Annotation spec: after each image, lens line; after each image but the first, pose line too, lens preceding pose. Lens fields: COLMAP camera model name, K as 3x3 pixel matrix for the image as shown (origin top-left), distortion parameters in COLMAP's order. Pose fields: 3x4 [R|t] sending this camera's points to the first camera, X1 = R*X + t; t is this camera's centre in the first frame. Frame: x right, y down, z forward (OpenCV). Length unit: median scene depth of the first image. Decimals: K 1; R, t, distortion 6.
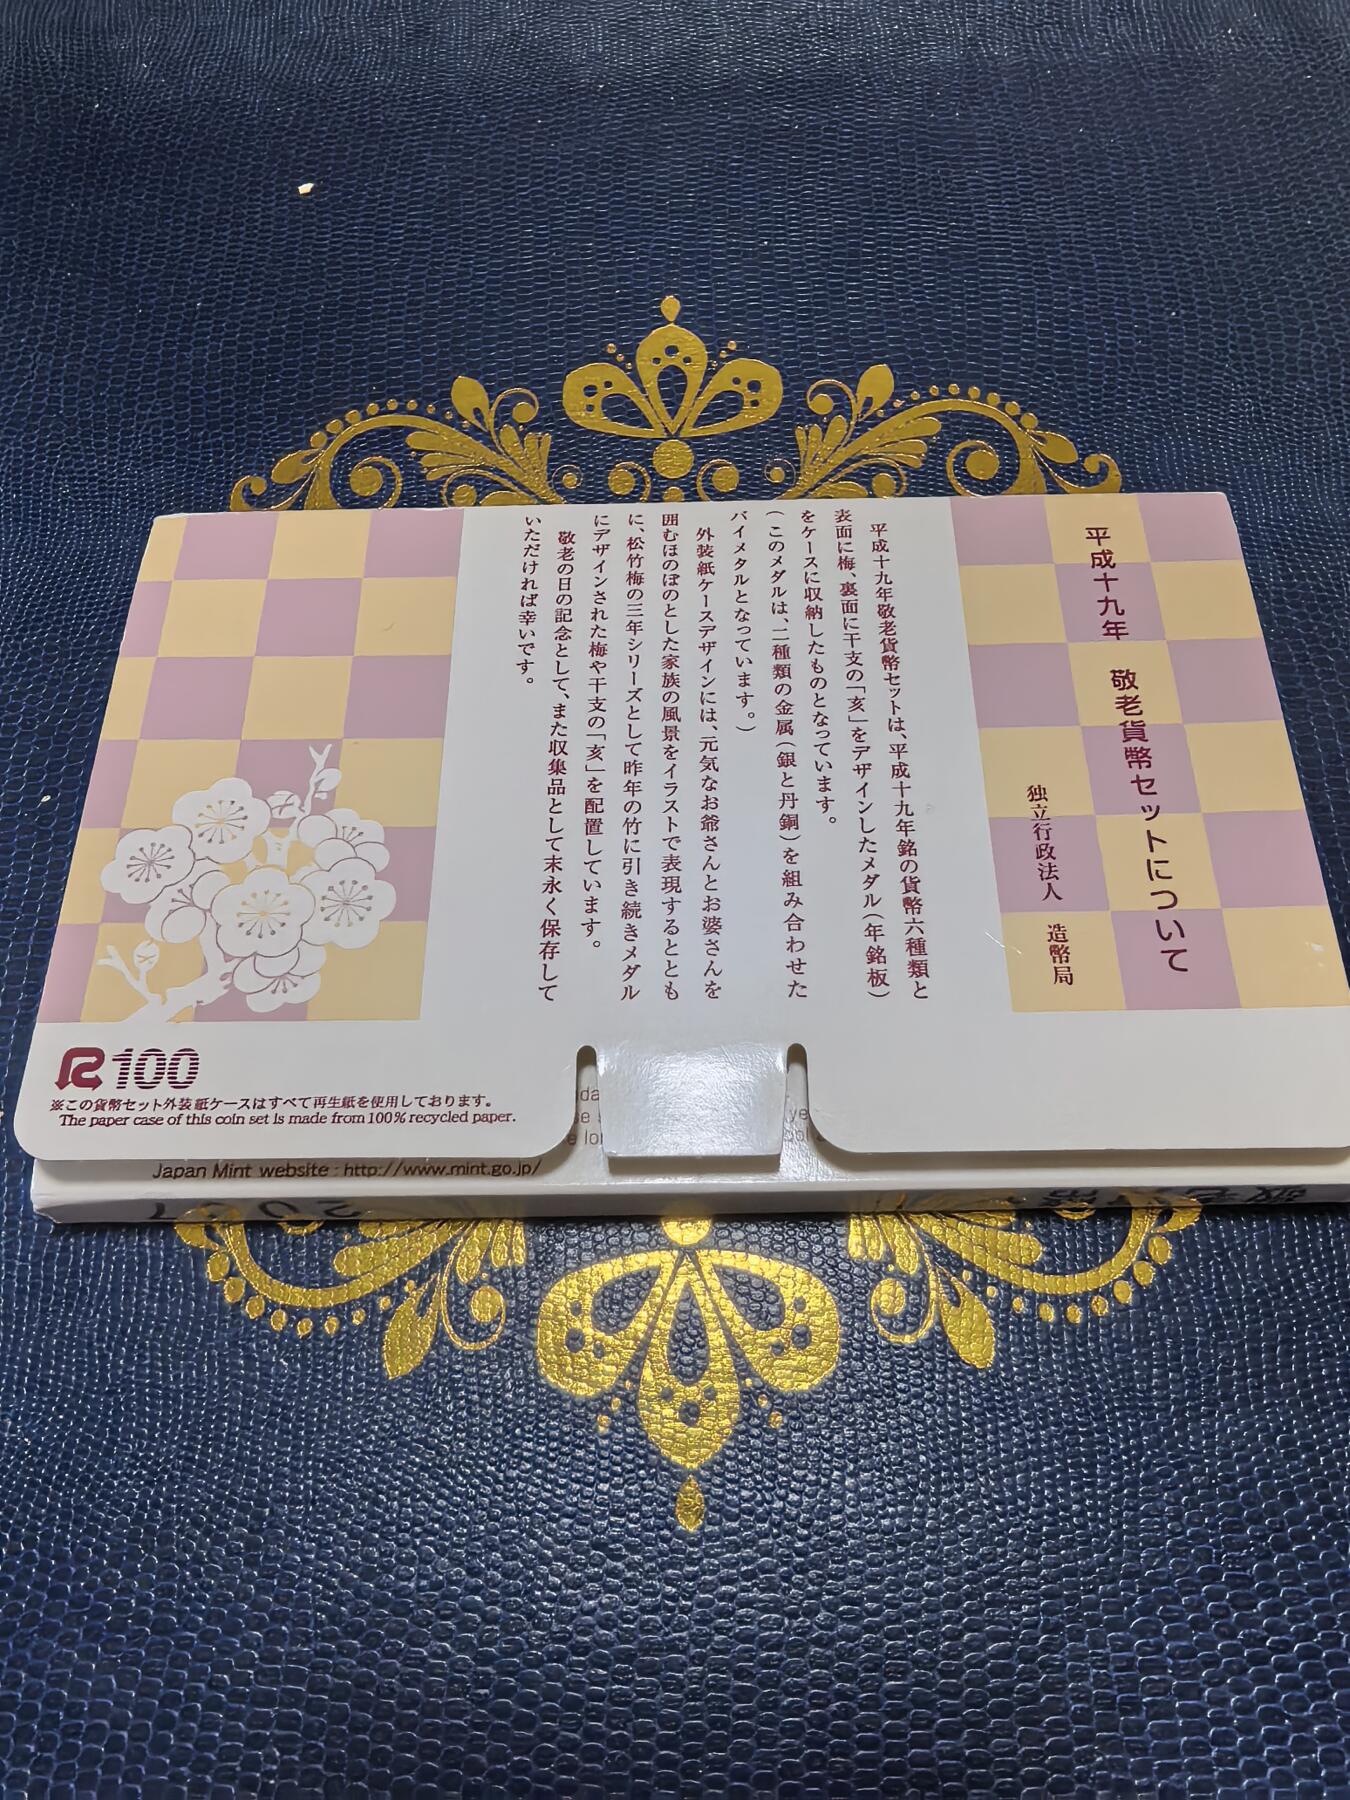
lens RADIAL K [[1334.0, 0, 686.1], [0, 1334.0, 897.7], [0, 0, 1]] dist [-0.008128, -0.002665]
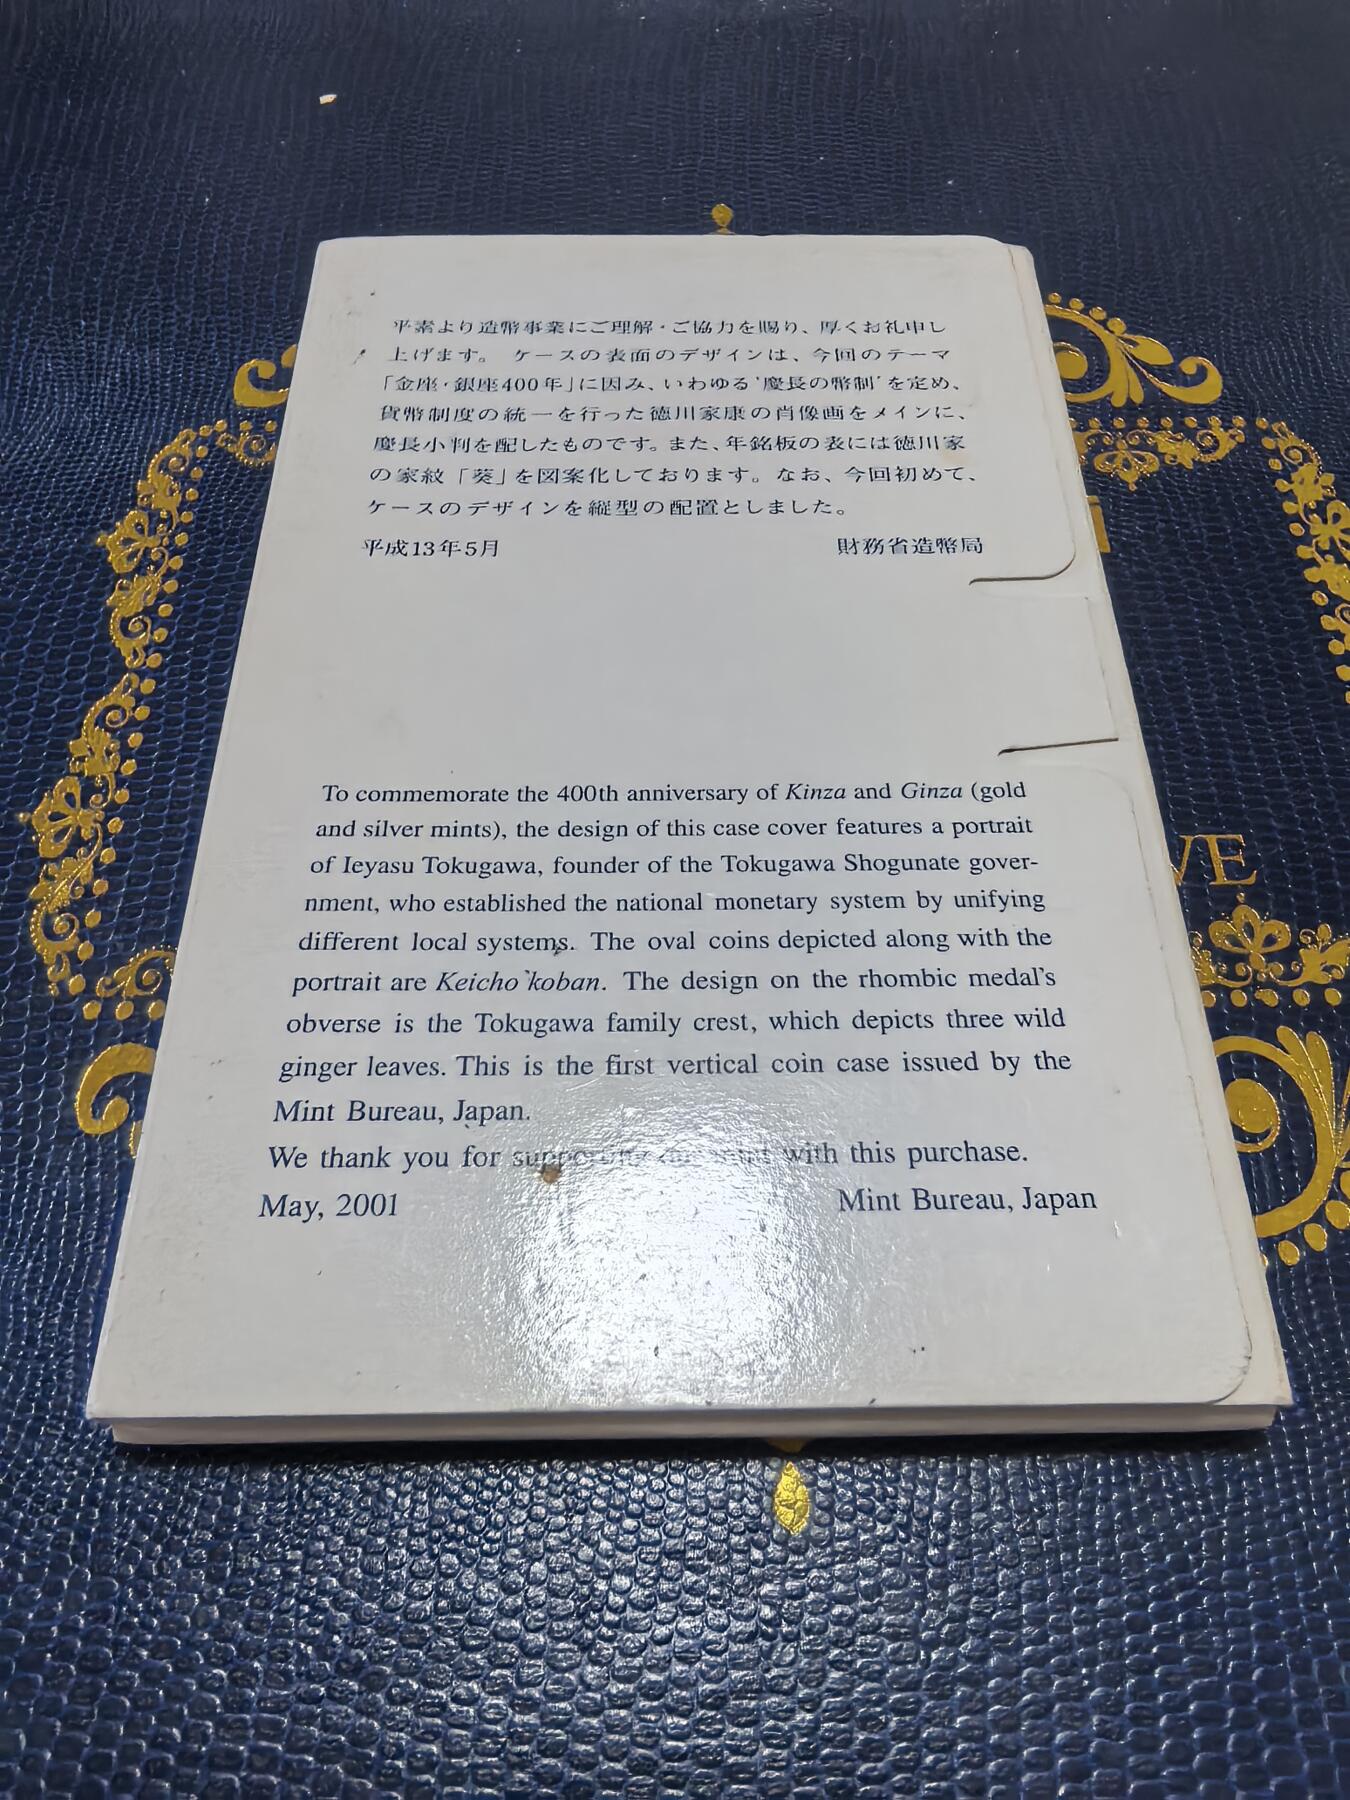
lens RADIAL K [[1326.1, 0, 685.5], [0, 1326.1, 904.0], [0, 0, 1]] dist [-0.000319, -0.013147]
pose [[0.999520, 0.012879, 0.028158, -0.080412], [-0.009926, 0.994672, -0.102614, 0.182022], [-0.029330, 0.102285, 0.994323, 0.191171]]
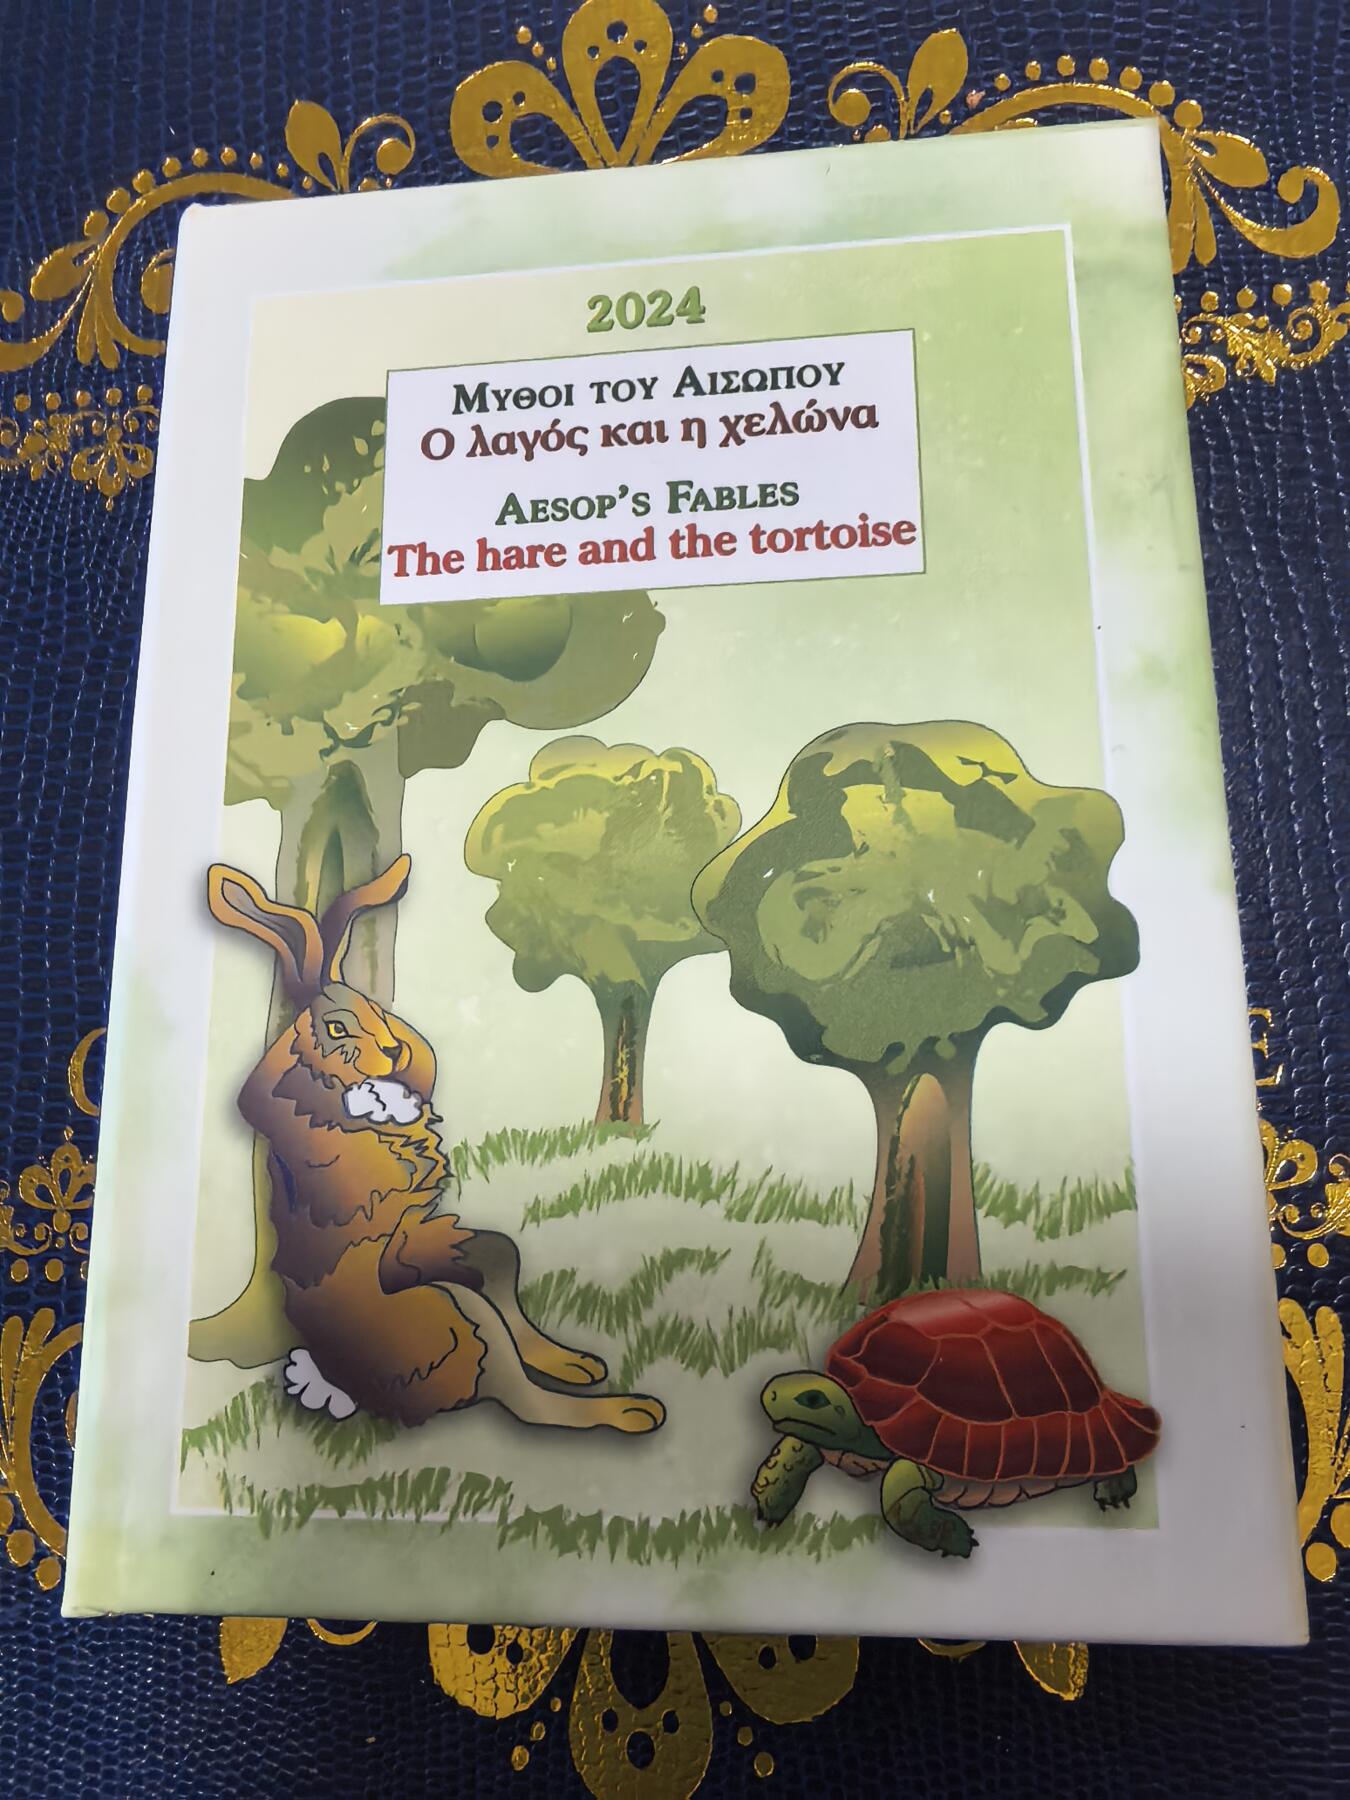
lens RADIAL K [[1334.0, 0, 686.1], [0, 1334.0, 897.7], [0, 0, 1]] dist [-0.008128, -0.002665]
pose [[0.995781, -0.023425, -0.088718, 0.096564], [0.041886, 0.976295, 0.212354, -0.193655], [0.081640, -0.215174, 0.973157, 0.409354]]
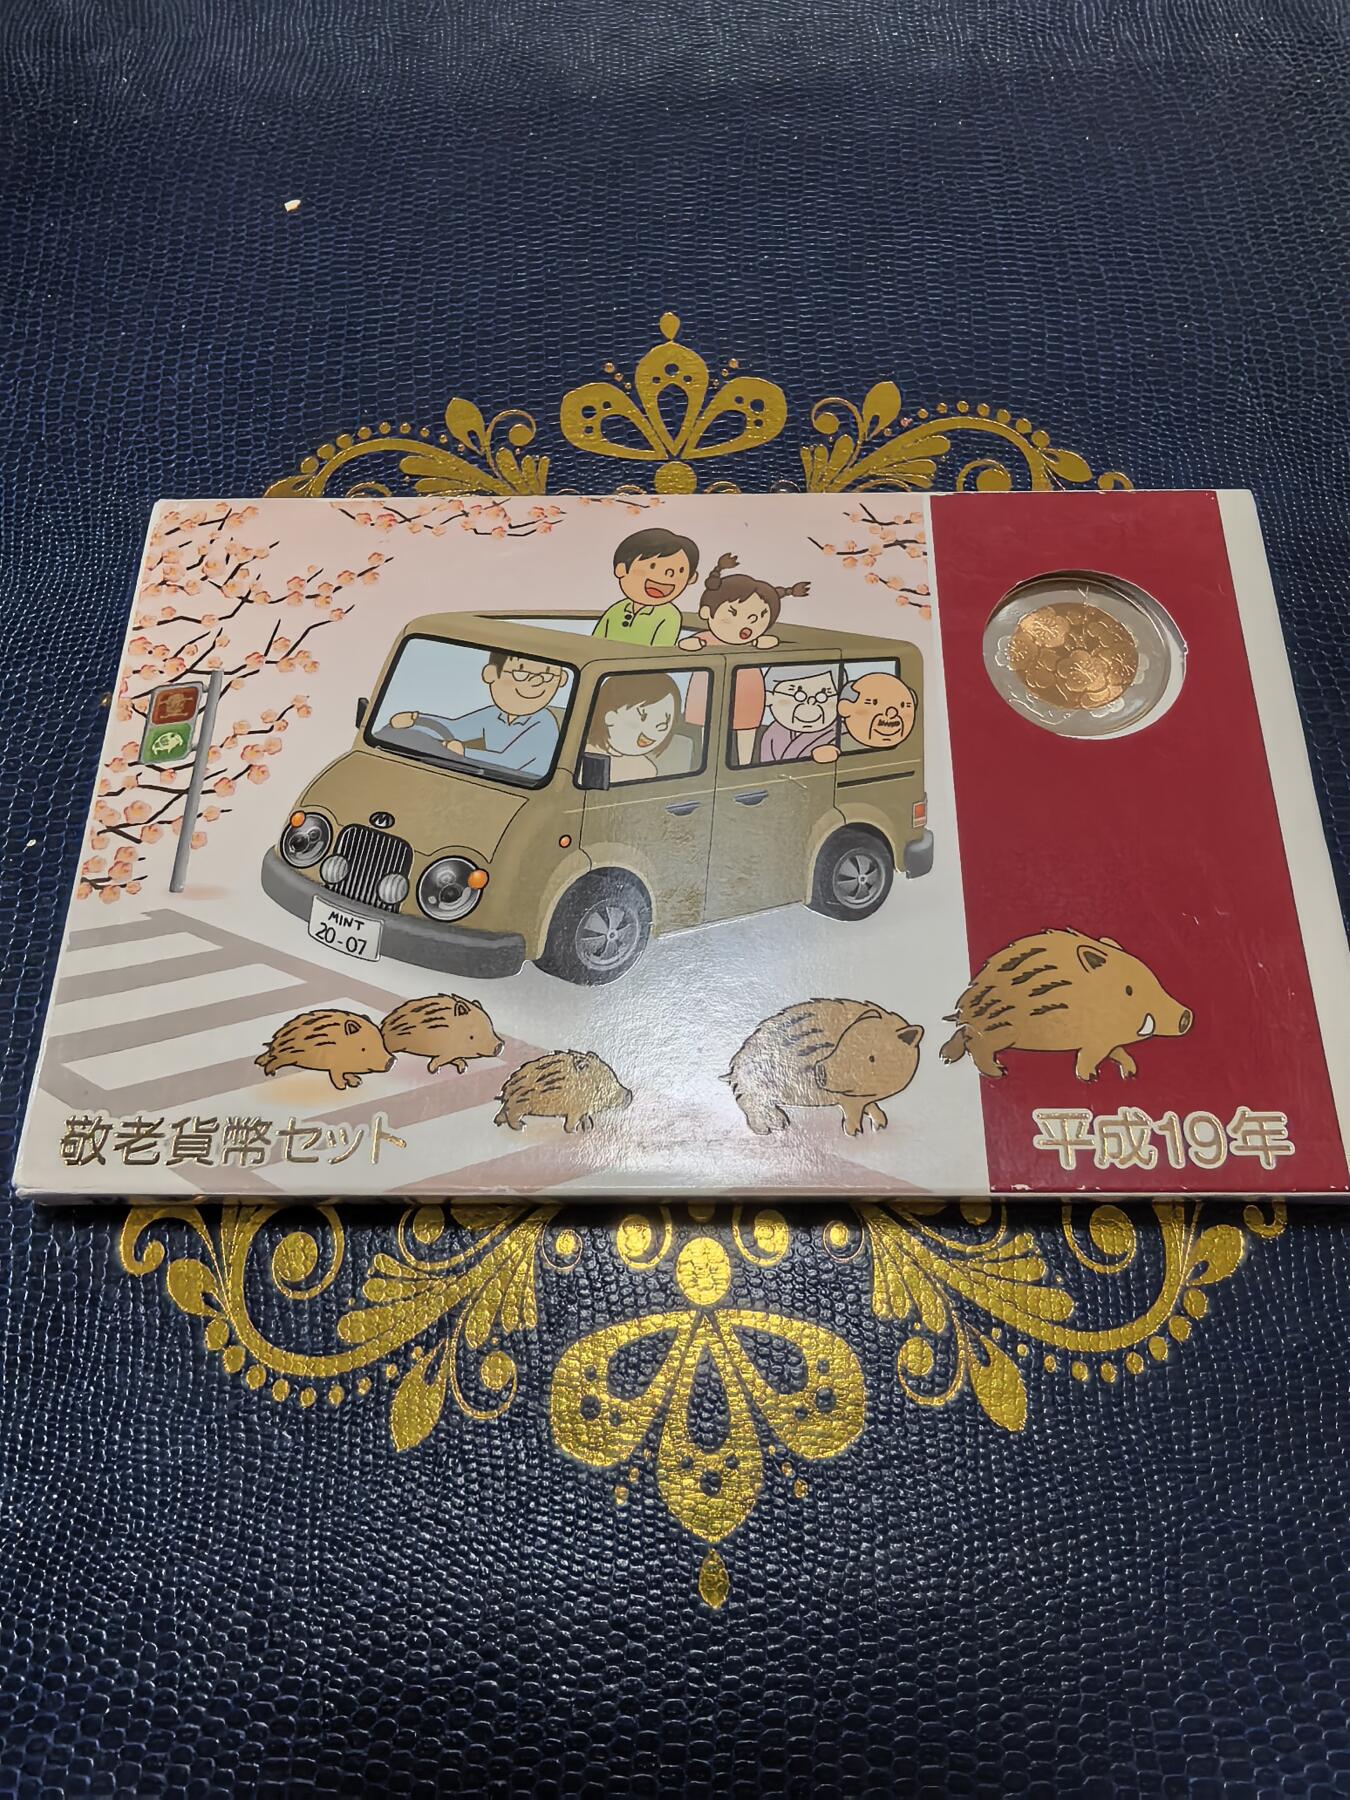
lens RADIAL K [[1334.0, 0, 686.1], [0, 1334.0, 897.7], [0, 0, 1]] dist [-0.008128, -0.002665]
pose [[0.999902, -0.012518, 0.006315, -0.015715], [0.012525, 0.999921, -0.001127, -0.033261], [-0.006301, 0.001206, 0.999979, 0.039225]]
